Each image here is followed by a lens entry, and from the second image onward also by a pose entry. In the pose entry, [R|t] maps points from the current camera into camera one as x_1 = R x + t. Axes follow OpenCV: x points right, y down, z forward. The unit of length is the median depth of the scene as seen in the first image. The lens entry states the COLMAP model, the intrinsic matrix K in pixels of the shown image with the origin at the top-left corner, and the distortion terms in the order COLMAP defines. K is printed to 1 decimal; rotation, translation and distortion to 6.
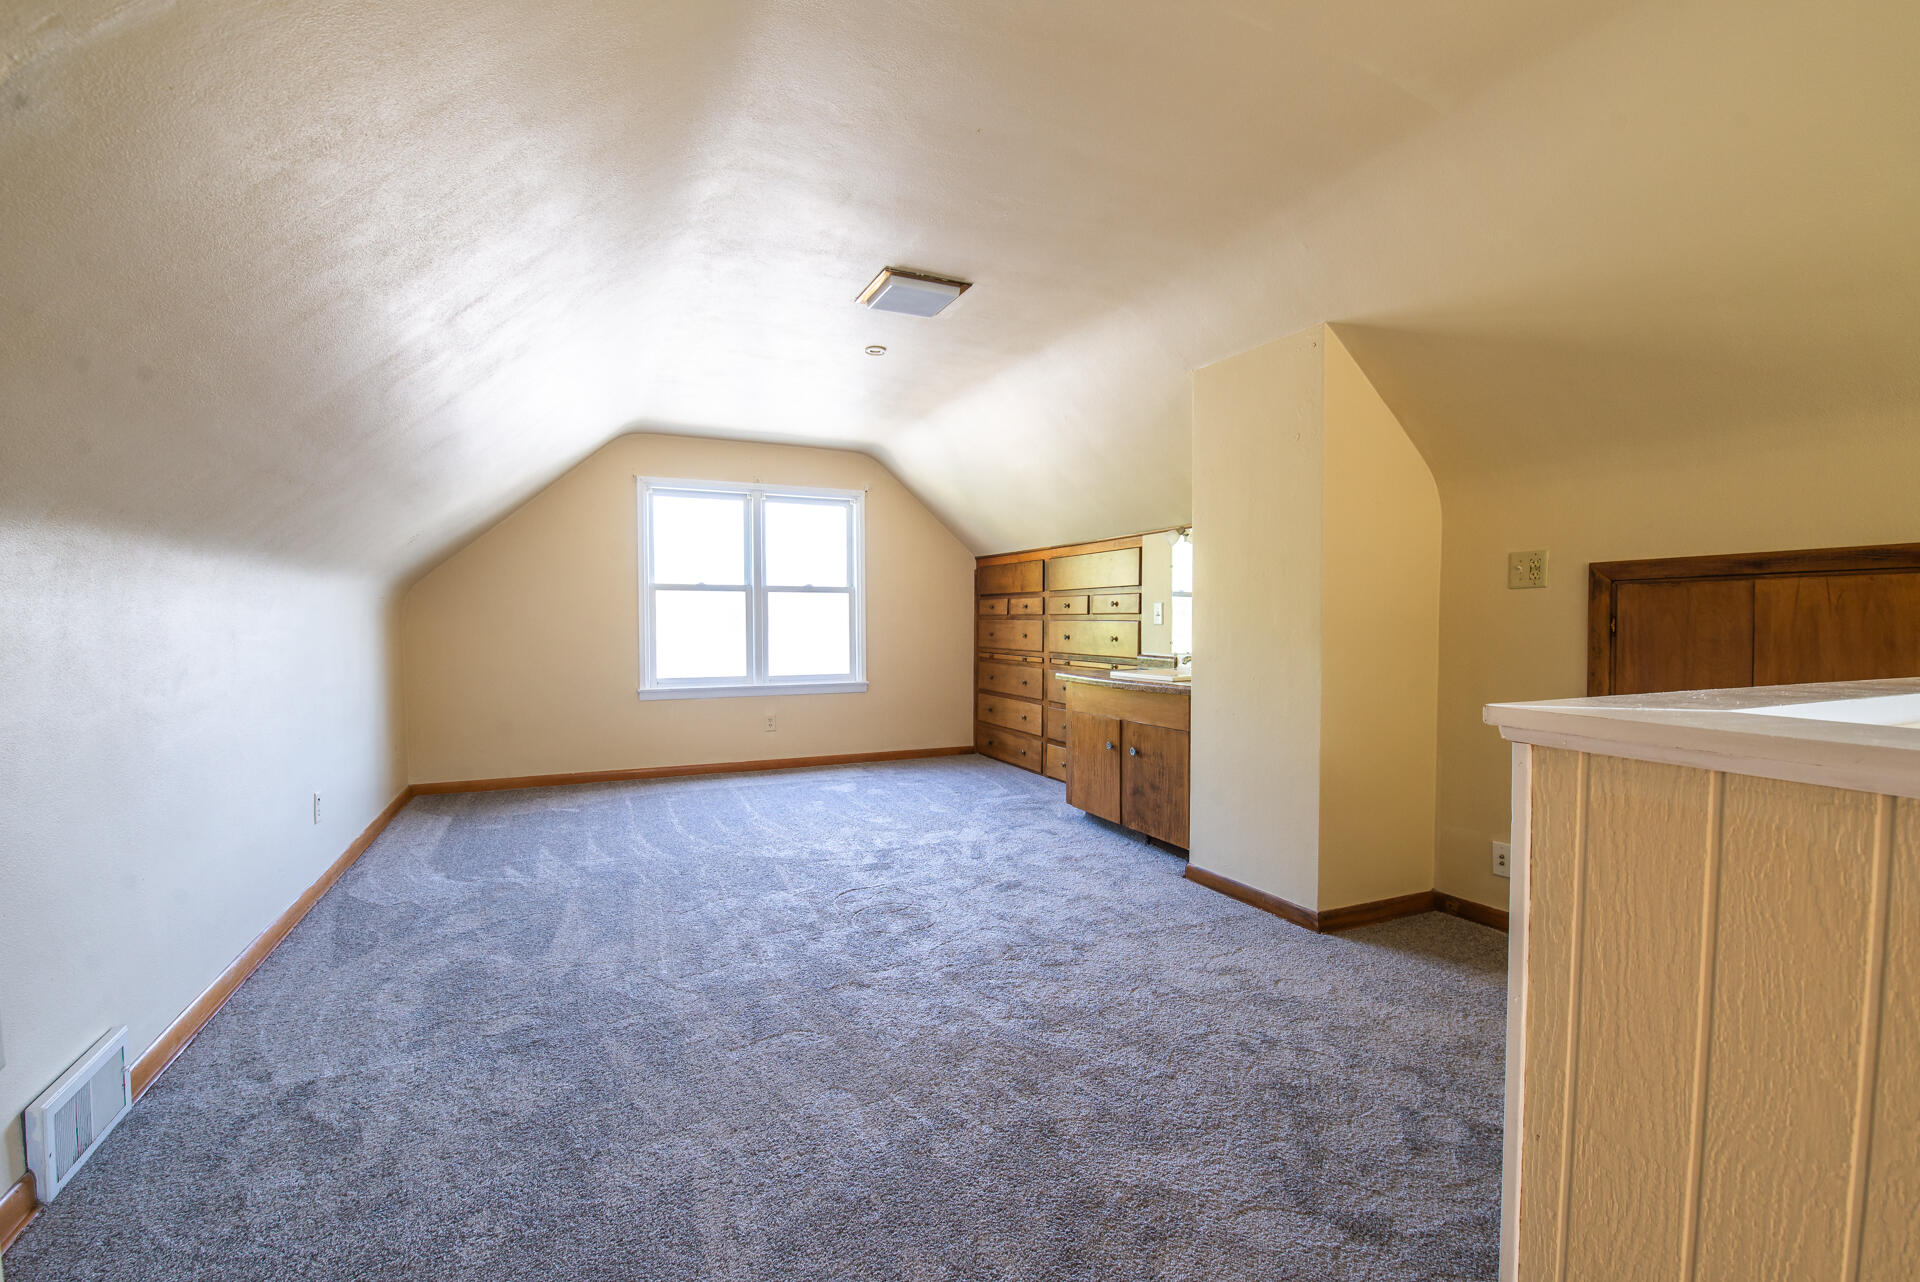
lens RADIAL K [[848.1, 0, 960.0], [0, 848.1, 641.0], [0, 0, 1]] dist [-0.003471, -0.000509]
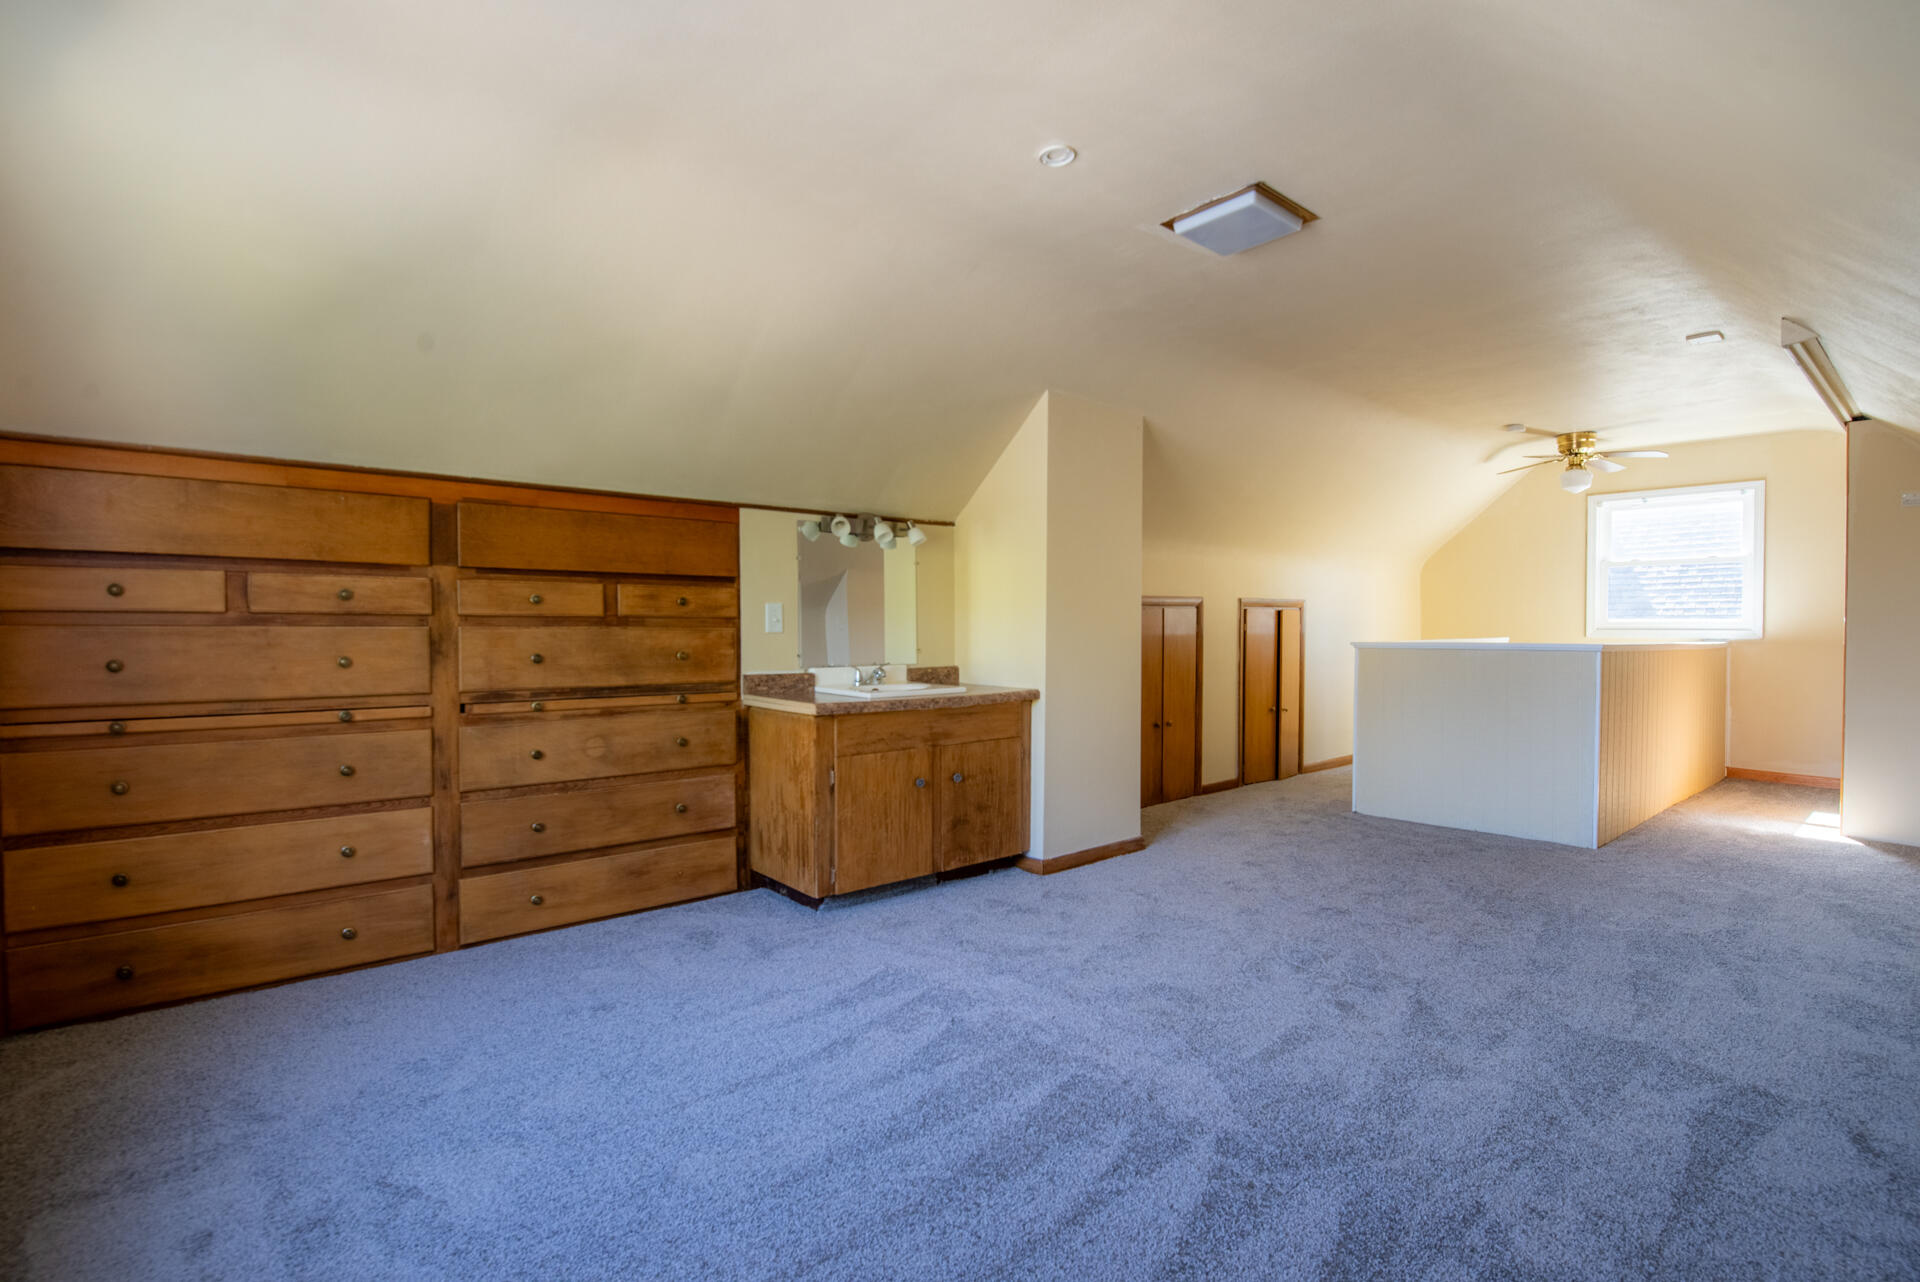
lens RADIAL K [[848.1, 0, 960.0], [0, 848.1, 641.0], [0, 0, 1]] dist [-0.003471, -0.000509]
pose [[-0.282108, -0.013030, 0.959294, -0.441098], [0.019047, 0.999635, 0.019179, -0.020245], [-0.959193, 0.023682, -0.281757, 0.857693]]
